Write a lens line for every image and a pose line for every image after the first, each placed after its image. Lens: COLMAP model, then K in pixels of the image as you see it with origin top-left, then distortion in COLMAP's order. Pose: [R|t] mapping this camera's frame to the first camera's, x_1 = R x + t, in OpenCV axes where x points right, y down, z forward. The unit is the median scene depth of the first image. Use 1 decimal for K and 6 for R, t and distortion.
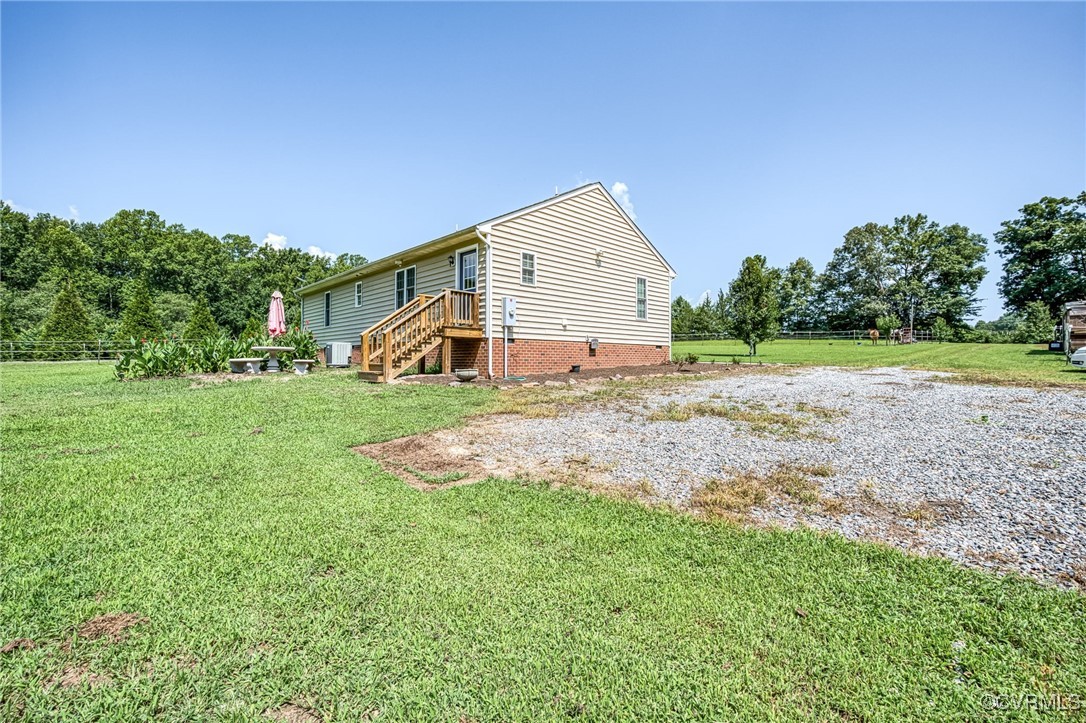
lens RADIAL K [[456.5, 0, 540.6], [0, 456.5, 356.2], [0, 0, 1]] dist [-0.009383, 0.000900]
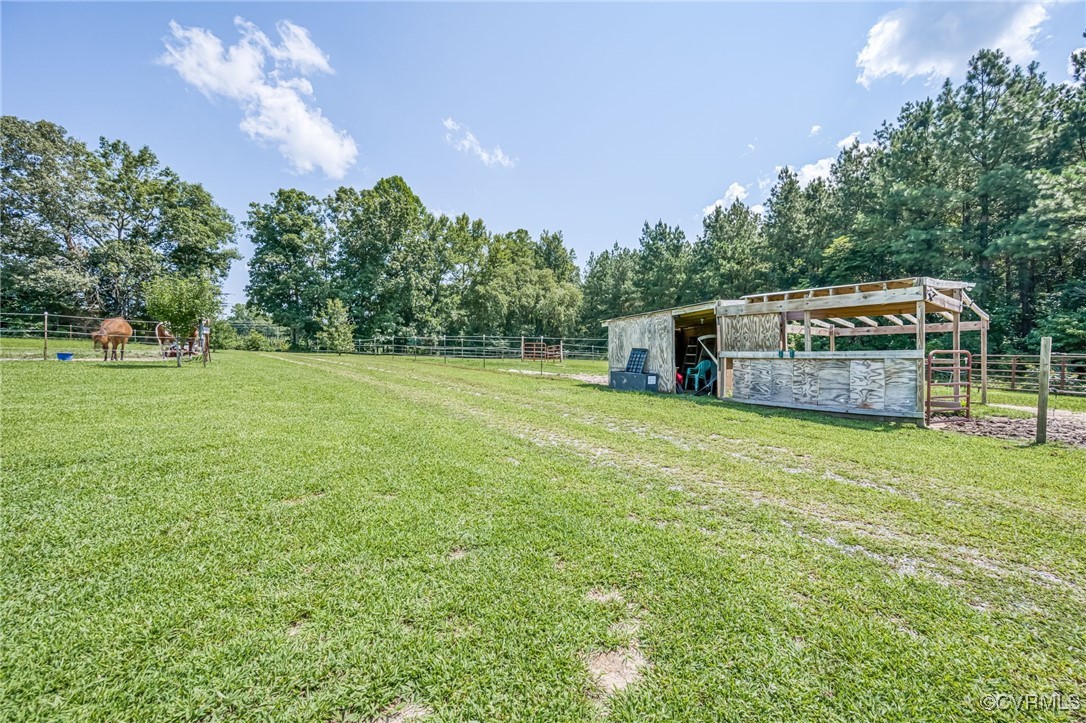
lens RADIAL K [[442.9, 0, 545.1], [0, 442.9, 354.8], [0, 0, 1]] dist [0.020045, 0.001718]
pose [[0.075786, 0.003164, 0.997119, 0.247456], [-0.005260, 0.999982, -0.002773, -0.018980], [-0.997110, -0.005034, 0.075802, 0.399615]]
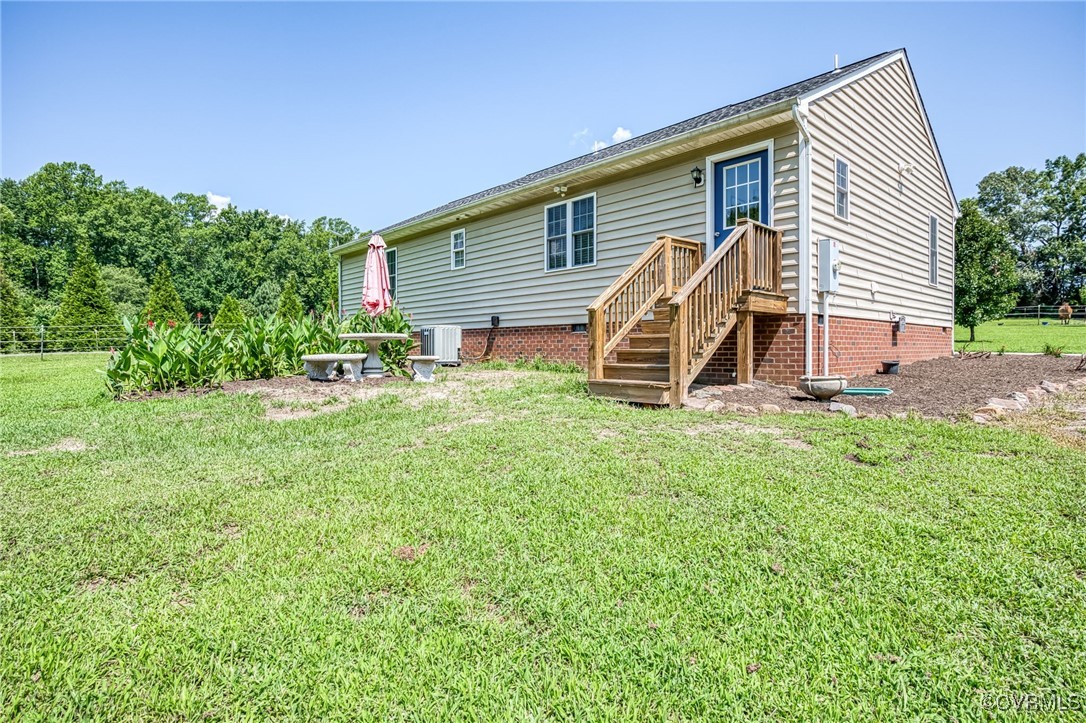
lens RADIAL K [[551.8, 0, 543.4], [0, 551.8, 353.7], [0, 0, 1]] dist [-0.006395, 0.000566]
pose [[0.999908, -0.006635, -0.011792, -0.068164], [0.006877, 0.999763, 0.020656, -0.001493], [0.011652, -0.020735, 0.999717, 0.058053]]
